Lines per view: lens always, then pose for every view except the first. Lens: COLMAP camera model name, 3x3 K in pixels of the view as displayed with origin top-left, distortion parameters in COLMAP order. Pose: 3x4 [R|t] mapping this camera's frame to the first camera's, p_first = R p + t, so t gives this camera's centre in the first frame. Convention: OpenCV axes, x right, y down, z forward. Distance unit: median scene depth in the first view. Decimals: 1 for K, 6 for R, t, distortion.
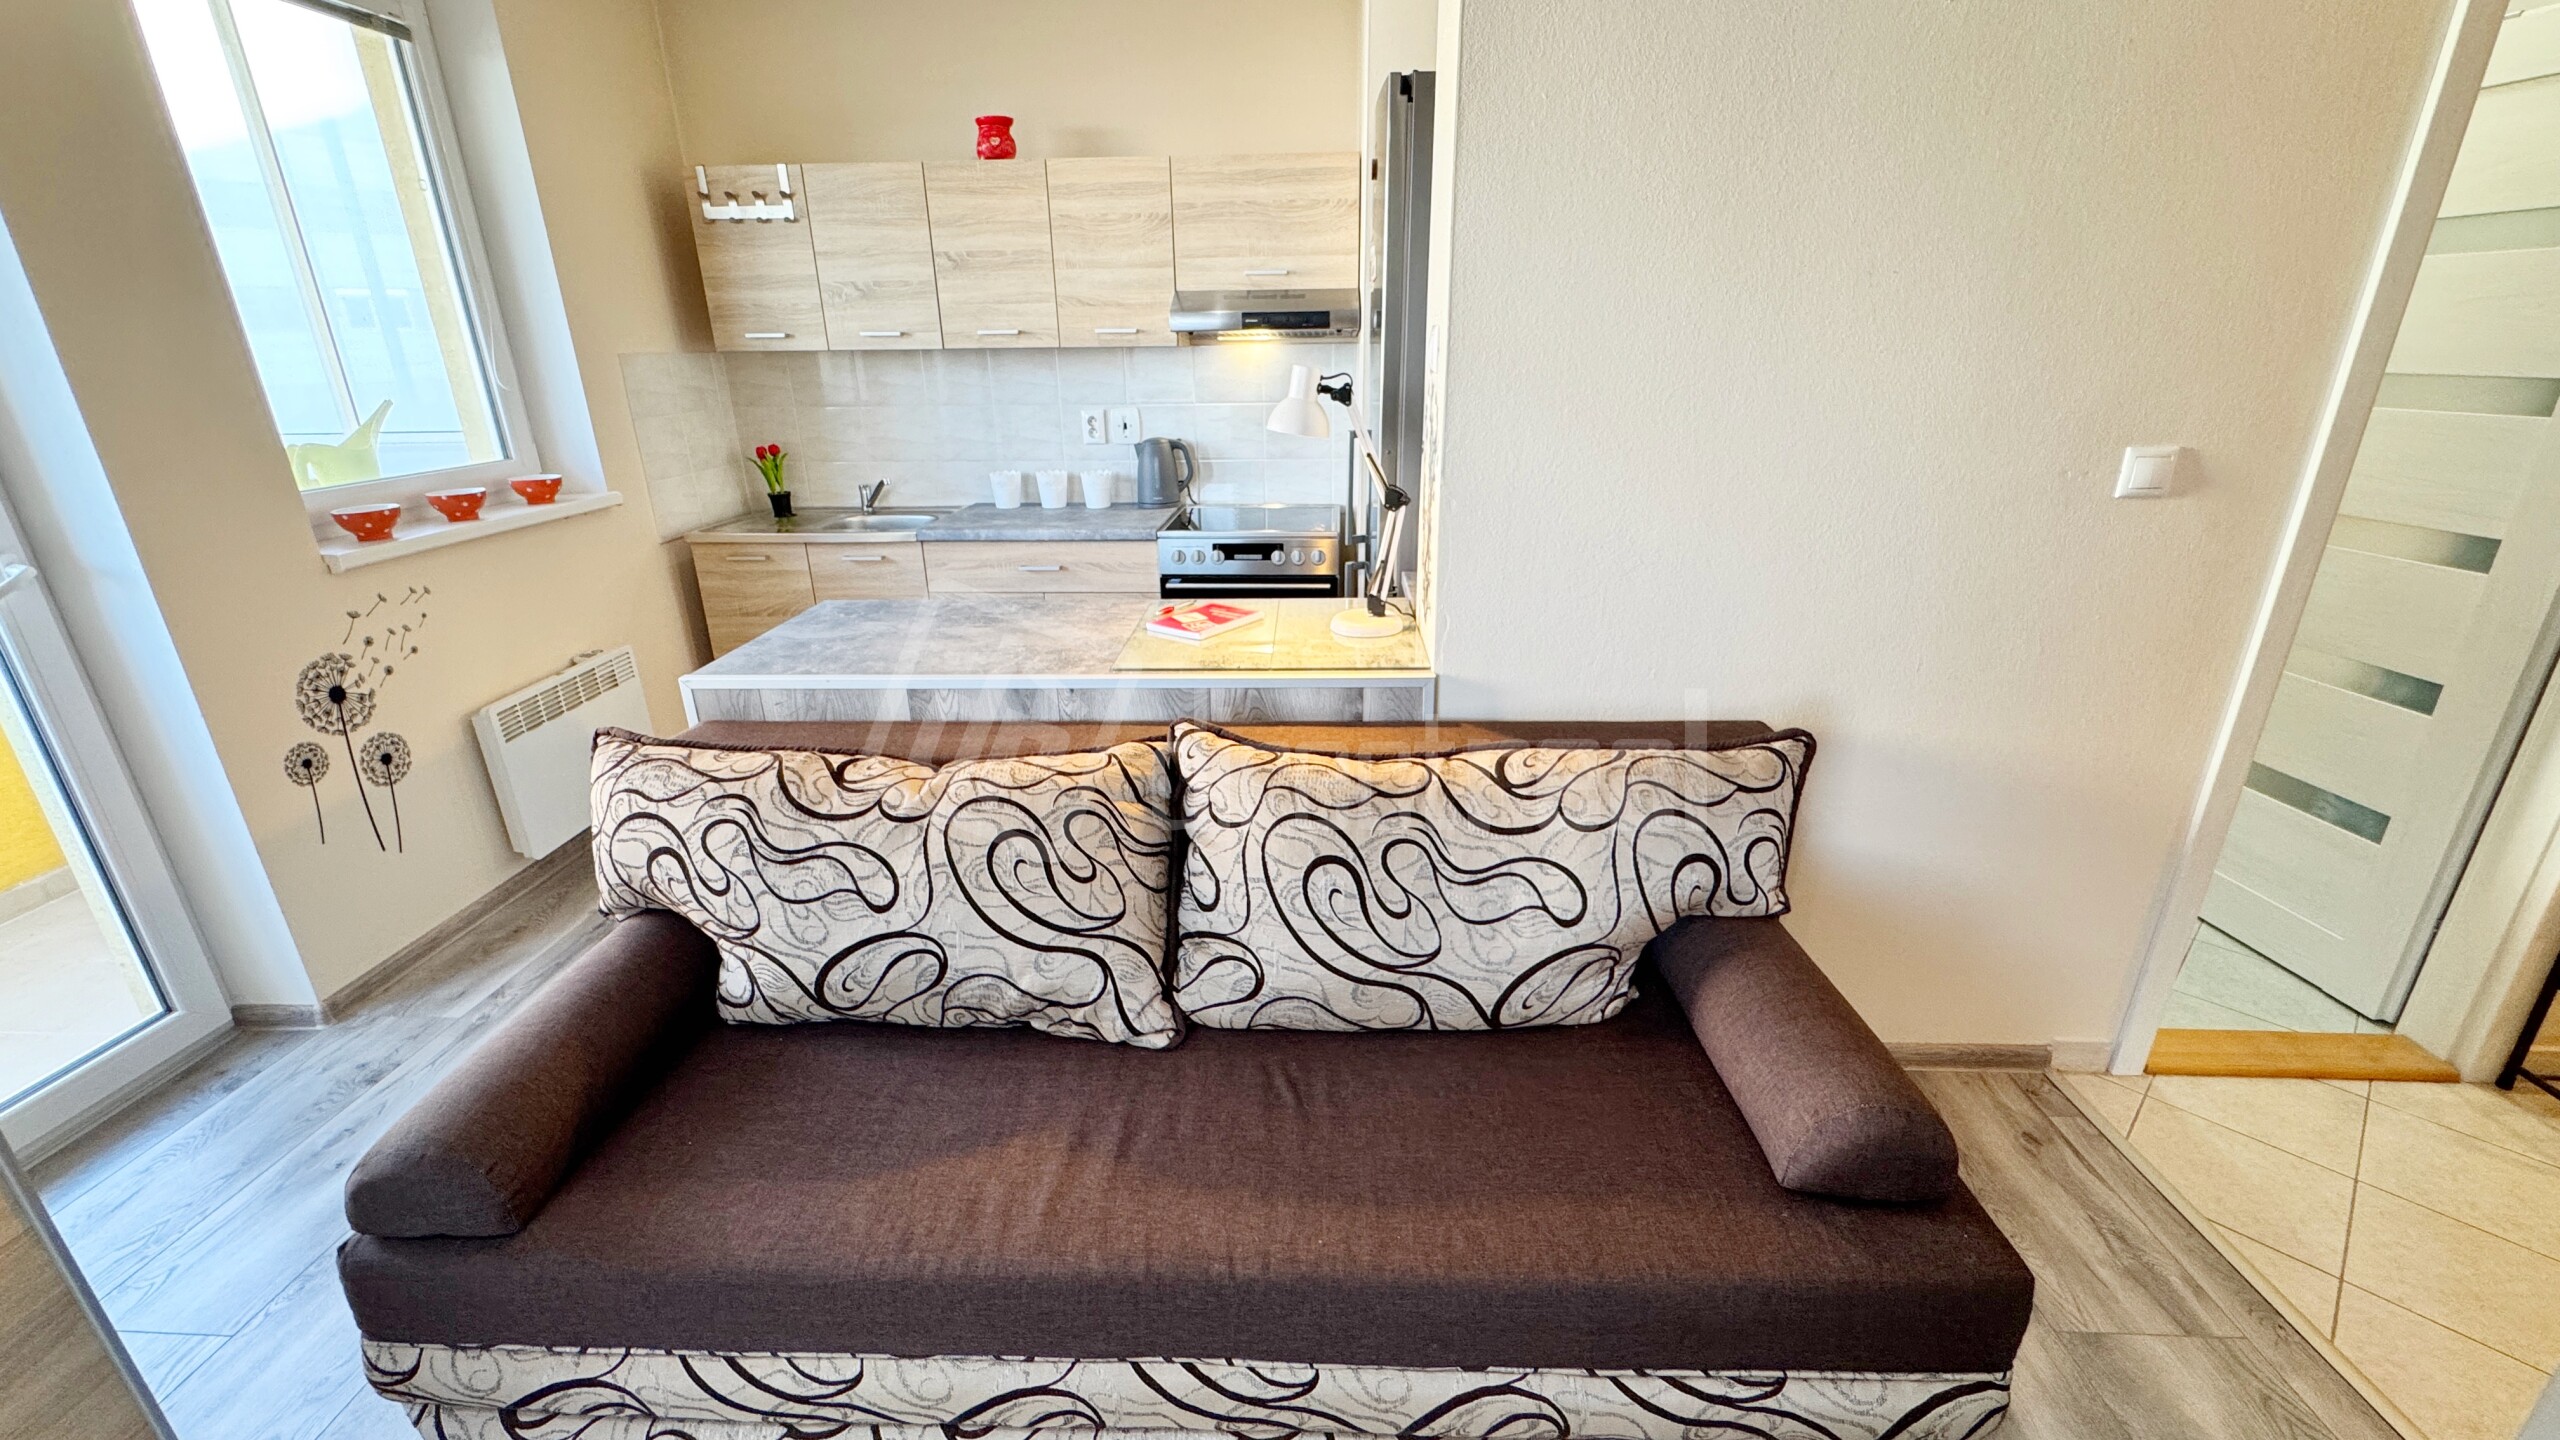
lens RADIAL K [[1027.2, 0, 1277.8], [0, 1027.2, 720.3], [0, 0, 1]] dist [-0.002913, -0.000474]
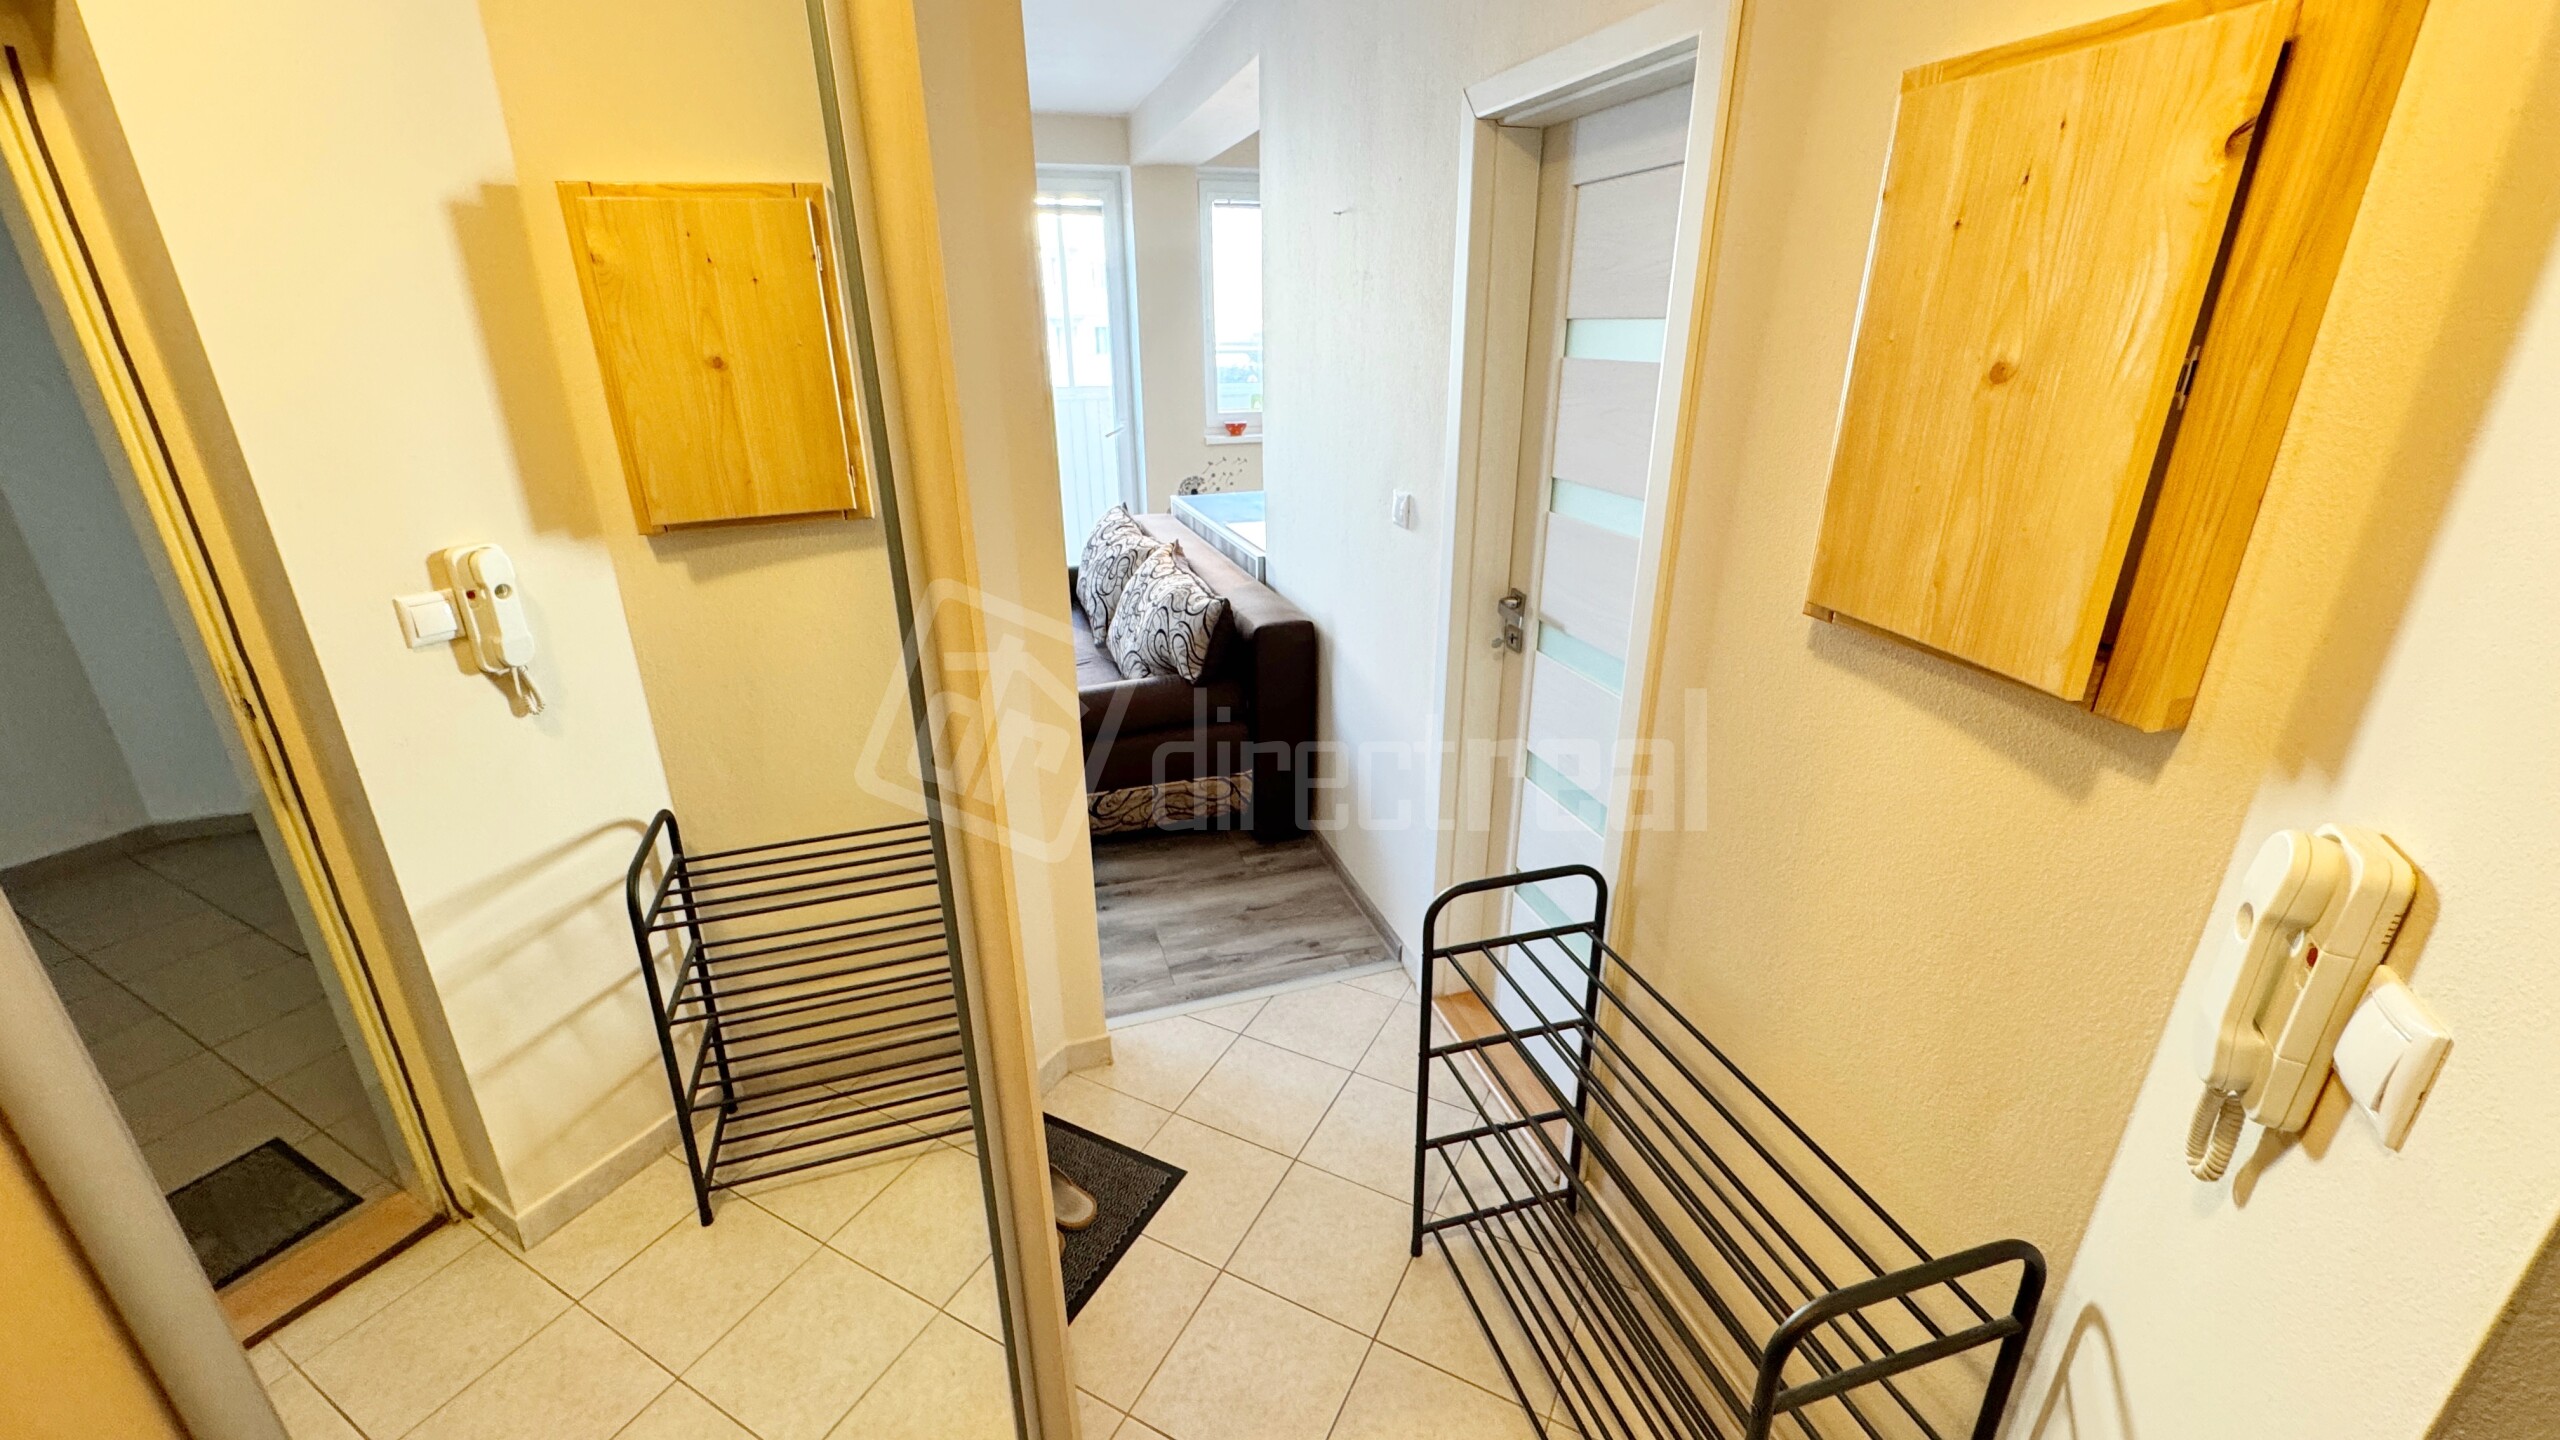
lens RADIAL K [[1027.2, 0, 1277.8], [0, 1027.2, 720.3], [0, 0, 1]] dist [-0.002913, -0.000474]
pose [[0.343199, 0.354209, -0.869914, 1.525094], [-0.328510, 0.912939, 0.242123, -0.188281], [0.879940, 0.202679, 0.429681, 0.197498]]
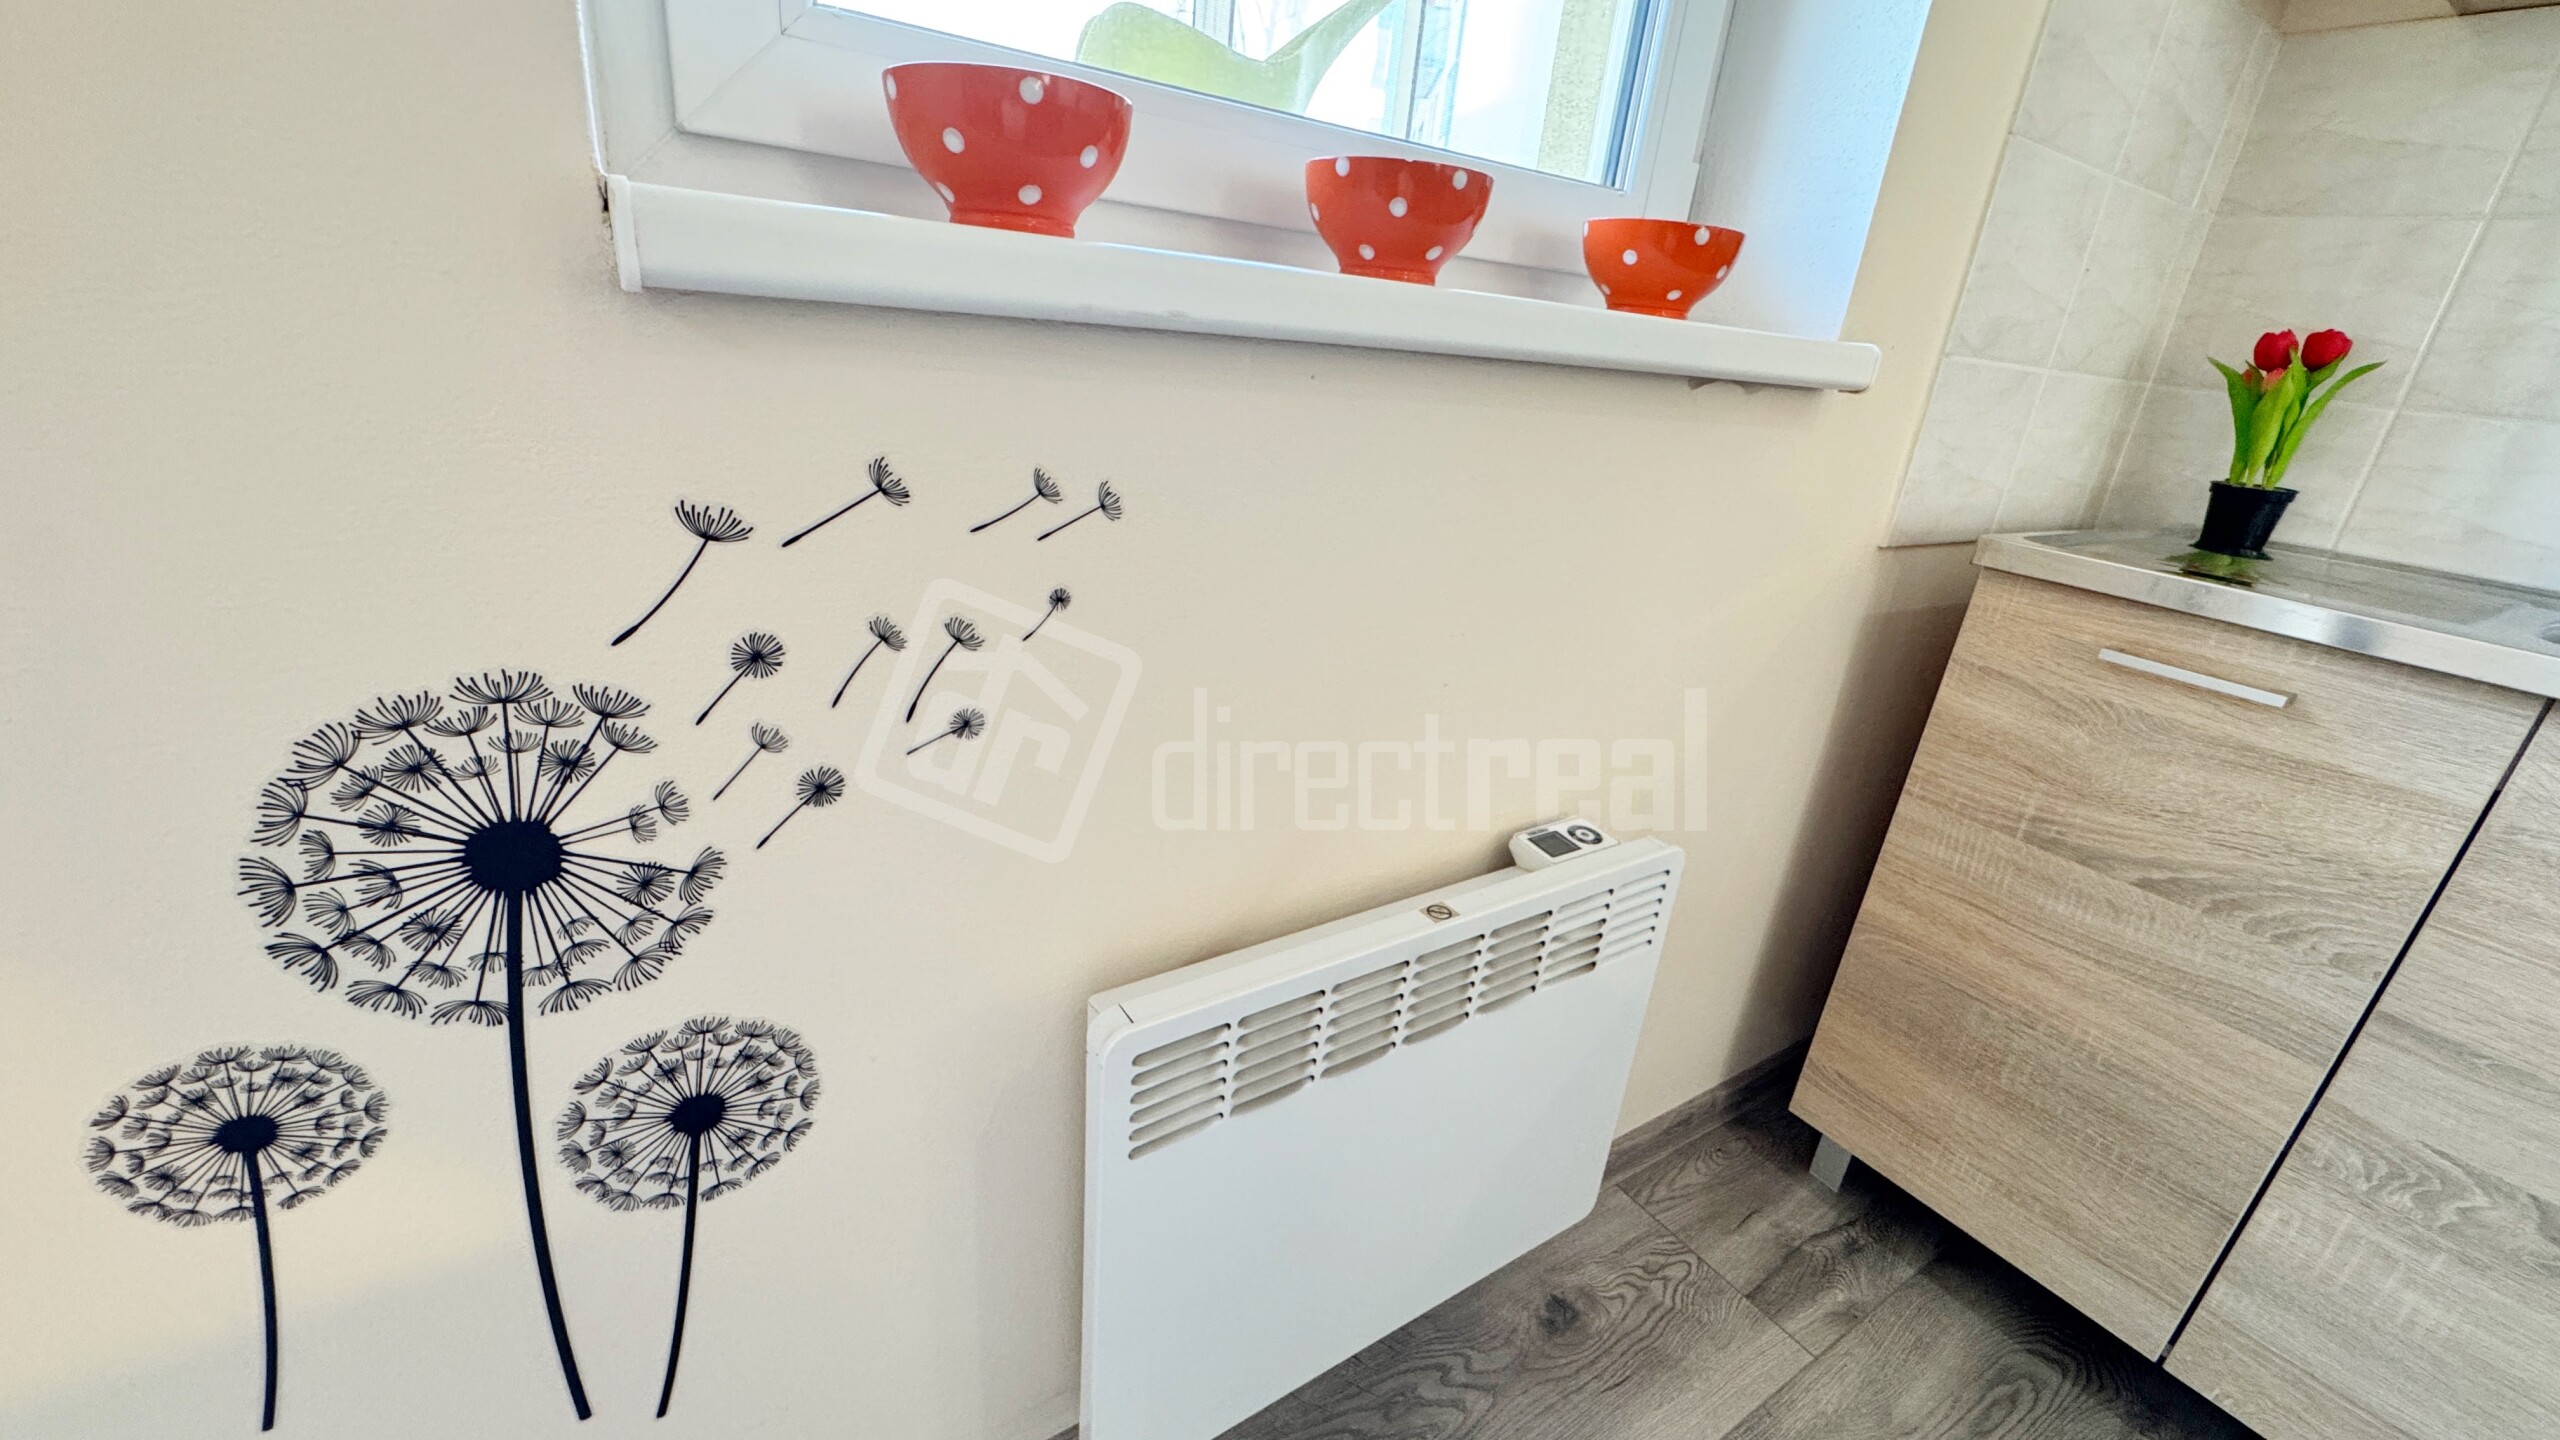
lens RADIAL K [[1027.2, 0, 1277.8], [0, 1027.2, 720.3], [0, 0, 1]] dist [-0.002913, -0.000474]
pose [[0.592653, 0.358693, -0.721181, -0.661303], [-0.377879, 0.914536, 0.144328, -0.138752], [0.711315, 0.186983, 0.677545, 0.937769]]
